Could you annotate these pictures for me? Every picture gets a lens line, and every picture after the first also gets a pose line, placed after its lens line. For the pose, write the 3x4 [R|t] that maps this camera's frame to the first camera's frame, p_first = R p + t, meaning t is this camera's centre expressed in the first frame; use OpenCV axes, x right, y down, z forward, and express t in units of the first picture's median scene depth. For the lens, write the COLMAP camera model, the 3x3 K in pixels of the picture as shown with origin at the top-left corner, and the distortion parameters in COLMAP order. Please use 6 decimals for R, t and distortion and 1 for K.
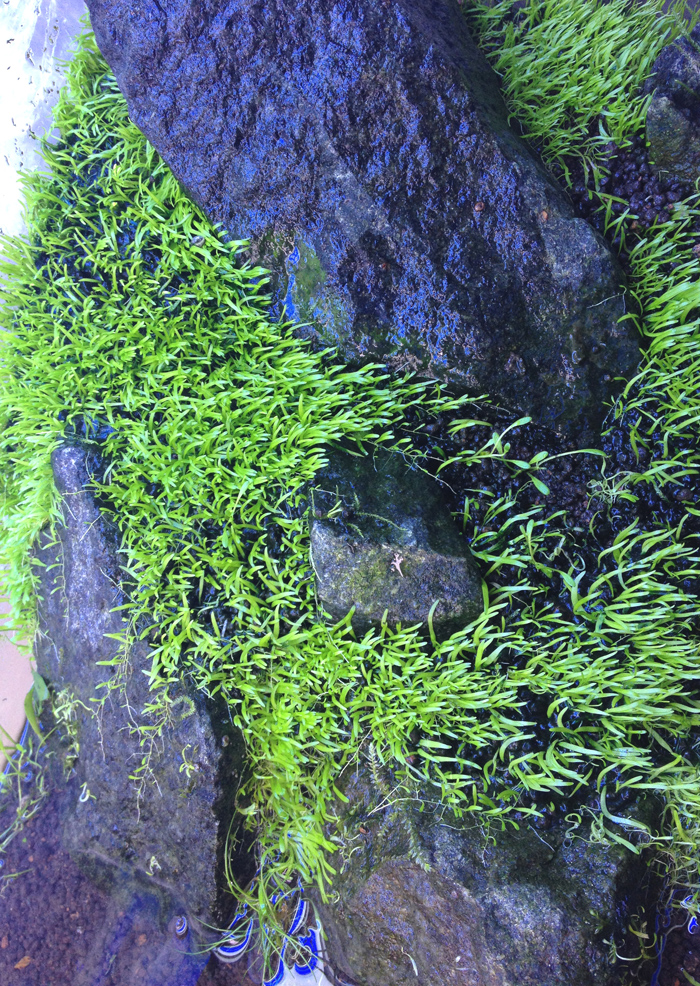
lens RADIAL K [[962.8, 0, 371.5], [0, 962.8, 511.8], [0, 0, 1]] dist [0.012477, -0.012711]
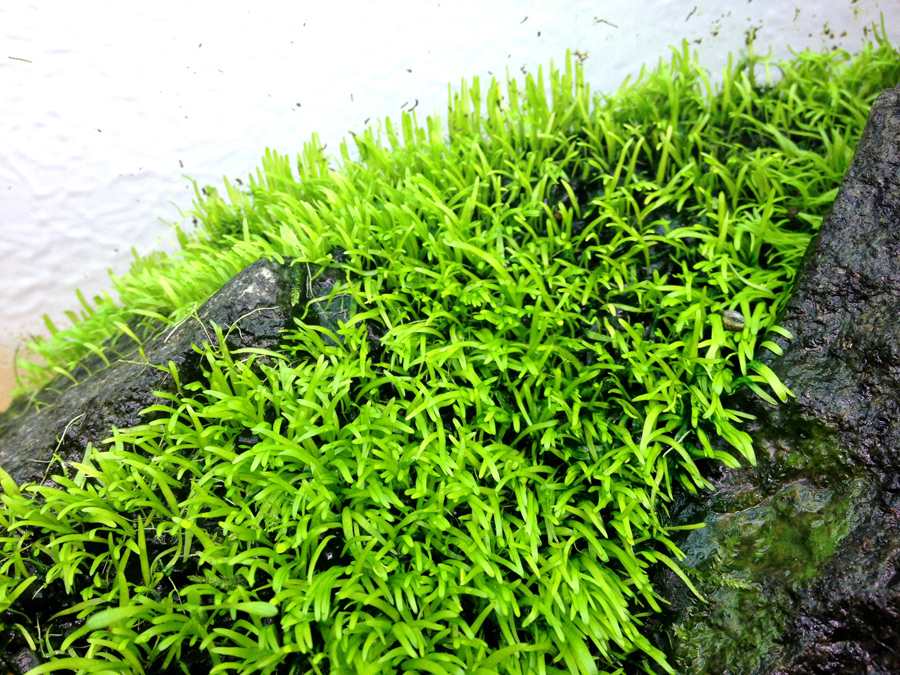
lens RADIAL K [[898.4, 0, 450.0], [0, 898.4, 337.5], [0, 0, 1]] dist [0.169516, -0.469415]
pose [[0.385469, 0.826089, -0.411085, -0.031980], [-0.912558, 0.407241, -0.037330, -0.124598], [0.136573, 0.389528, 0.910833, 0.557064]]
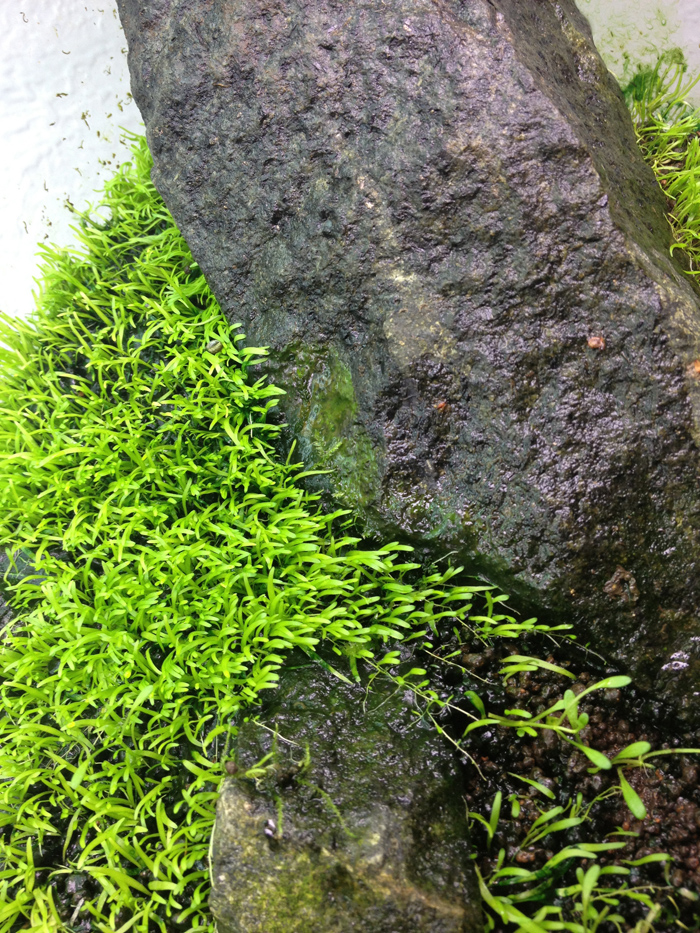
lens RADIAL K [[931.3, 0, 352.6], [0, 931.3, 451.1], [0, 0, 1]] dist [0.169516, -0.469415]
pose [[0.957882, 0.151381, -0.244021, 0.117576], [-0.209754, 0.949213, -0.234517, -0.055952], [0.196127, 0.275824, 0.940986, 0.366452]]
